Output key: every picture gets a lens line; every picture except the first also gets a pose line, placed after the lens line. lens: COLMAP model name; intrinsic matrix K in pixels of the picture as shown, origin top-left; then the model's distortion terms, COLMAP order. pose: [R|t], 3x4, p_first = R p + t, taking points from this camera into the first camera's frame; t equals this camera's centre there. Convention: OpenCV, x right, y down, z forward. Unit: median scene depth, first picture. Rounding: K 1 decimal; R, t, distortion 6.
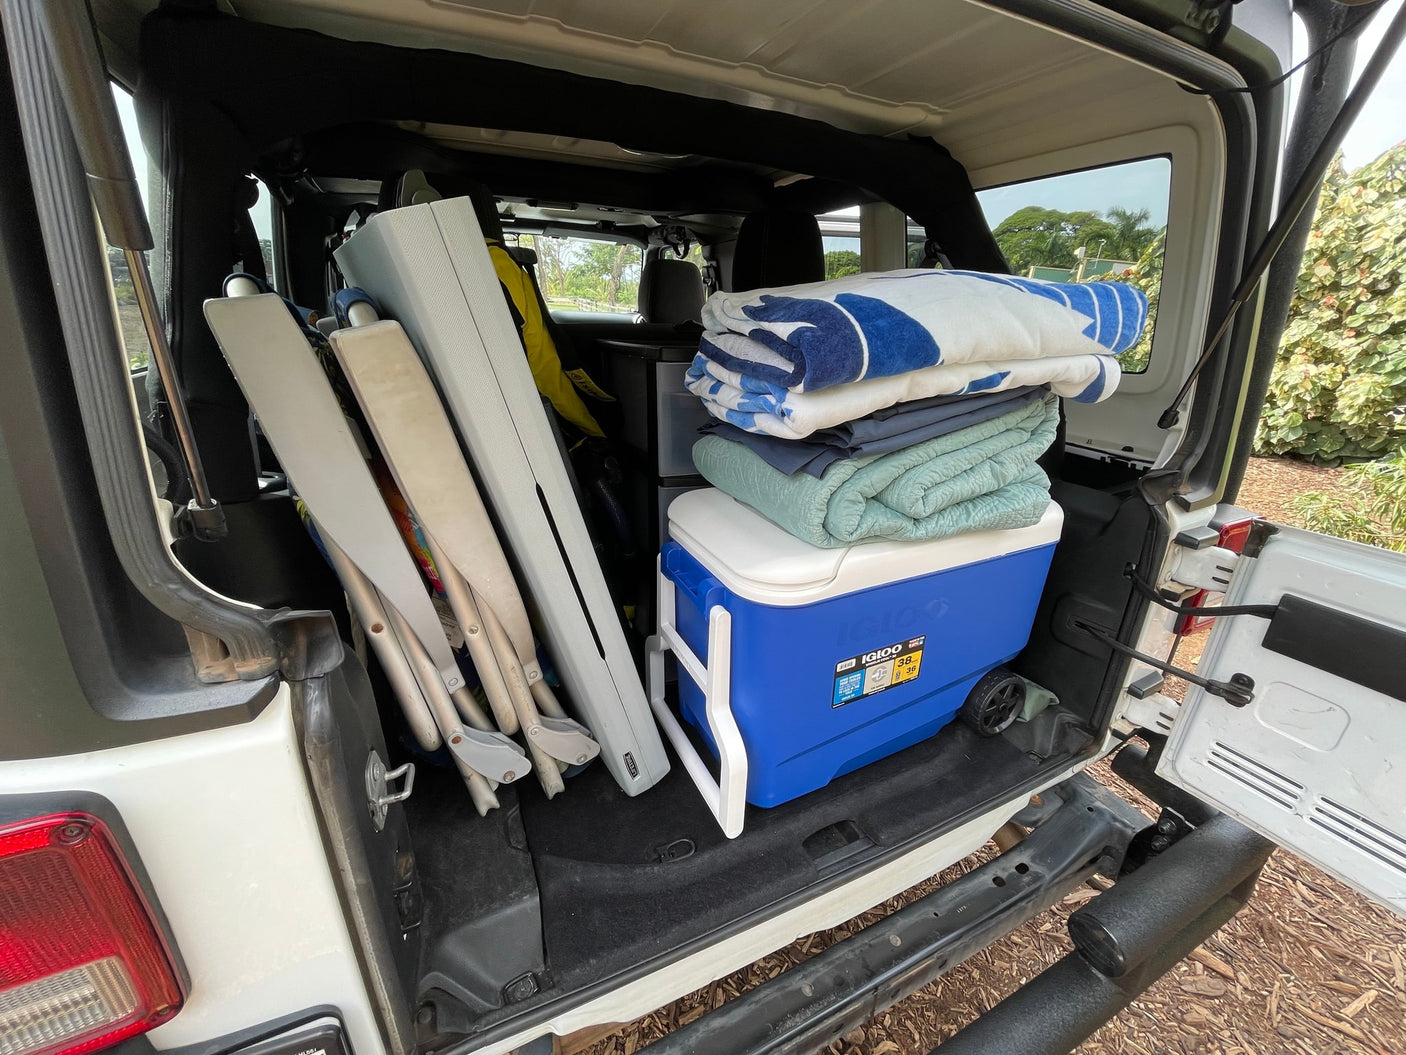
lens RADIAL K [[571.6, 0, 701.9], [0, 571.6, 524.9], [0, 0, 1]] dist [-0.001645, 0.000367]
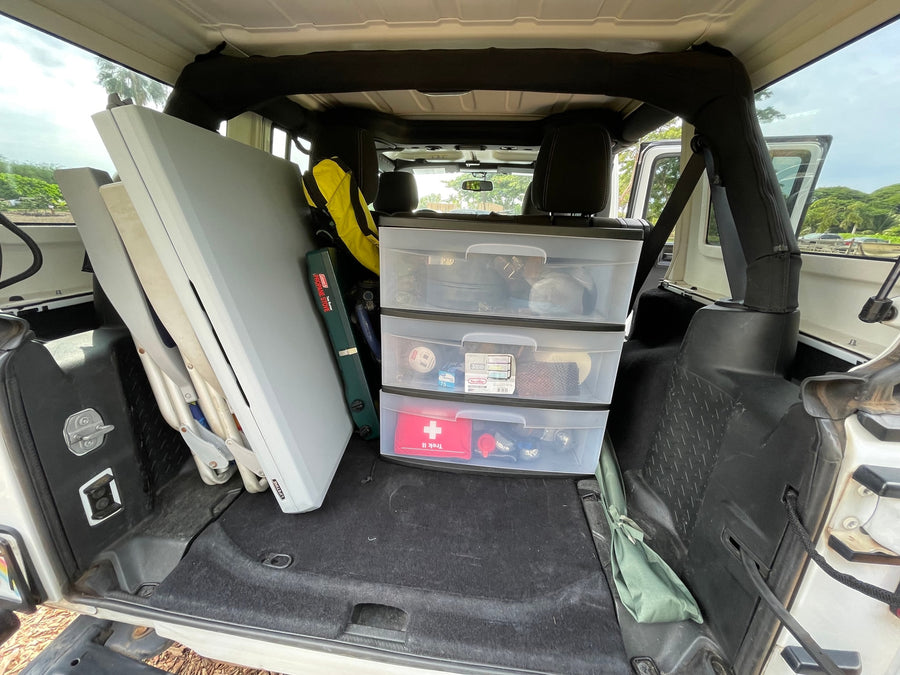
lens RADIAL K [[365.9, 0, 449.3], [0, 365.9, 335.8], [0, 0, 1]] dist [-0.001645, 0.000367]
pose [[0.847787, 0.164837, -0.504069, 0.598420], [-0.203923, 0.978719, -0.022922, -0.029408], [0.489564, 0.122224, 0.863359, 0.327055]]
